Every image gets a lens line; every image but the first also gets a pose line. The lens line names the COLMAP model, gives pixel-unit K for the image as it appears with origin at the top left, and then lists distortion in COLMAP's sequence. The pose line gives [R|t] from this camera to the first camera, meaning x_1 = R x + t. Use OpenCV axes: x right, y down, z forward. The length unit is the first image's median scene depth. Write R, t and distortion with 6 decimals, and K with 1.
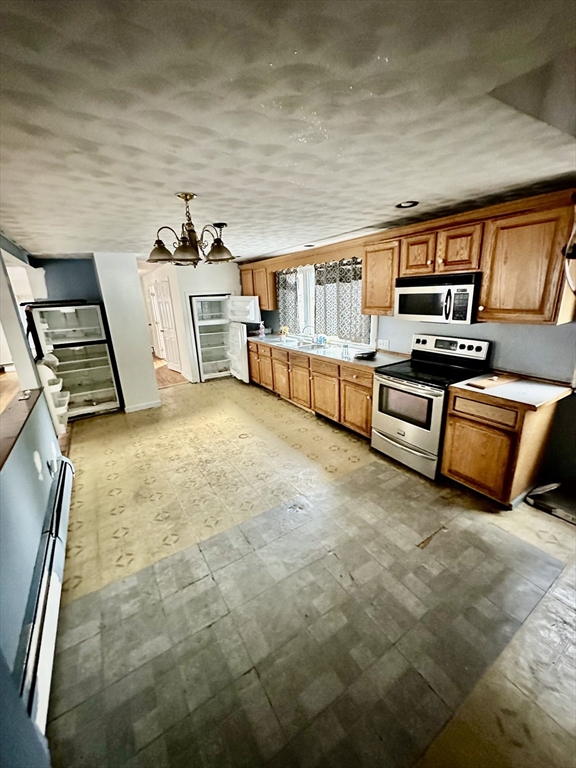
lens RADIAL K [[307.4, 0, 288.0], [0, 307.4, 384.0], [0, 0, 1]] dist [-0.000594, -0.000019]
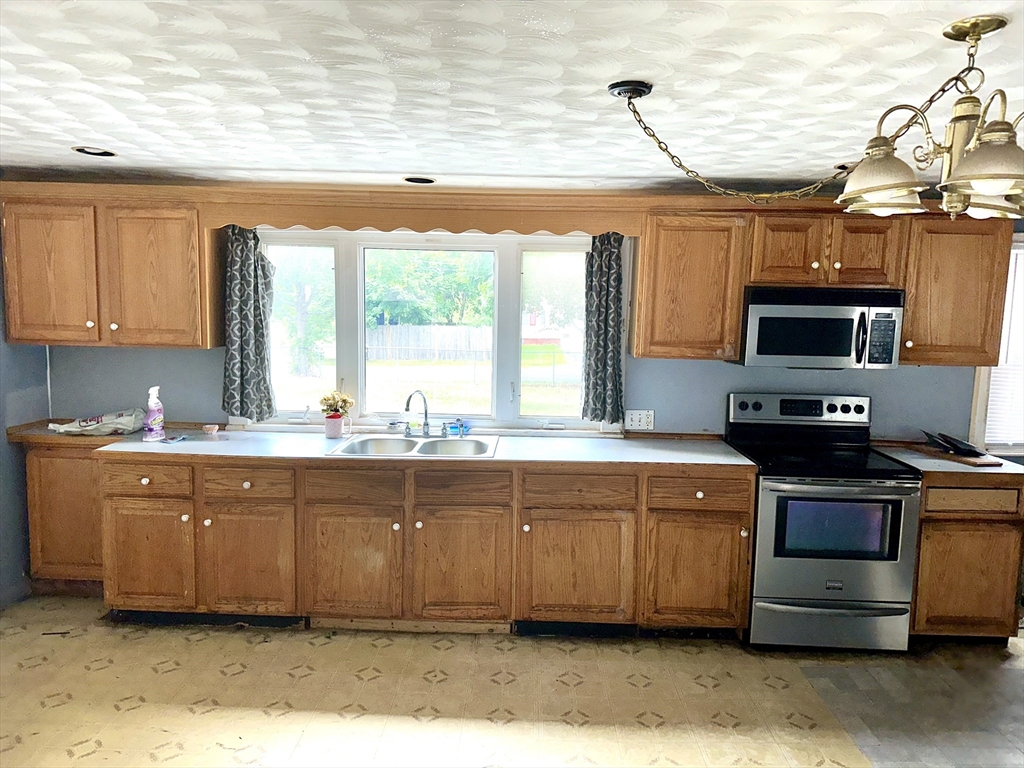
lens RADIAL K [[735.1, 0, 512.0], [0, 735.1, 384.0], [0, 0, 1]] dist [0.120477, -0.150306]
pose [[0.539760, -0.037084, 0.841002, -0.952779], [0.197969, 0.976603, -0.083994, -0.166382], [-0.818210, 0.211829, 0.534473, 0.722919]]
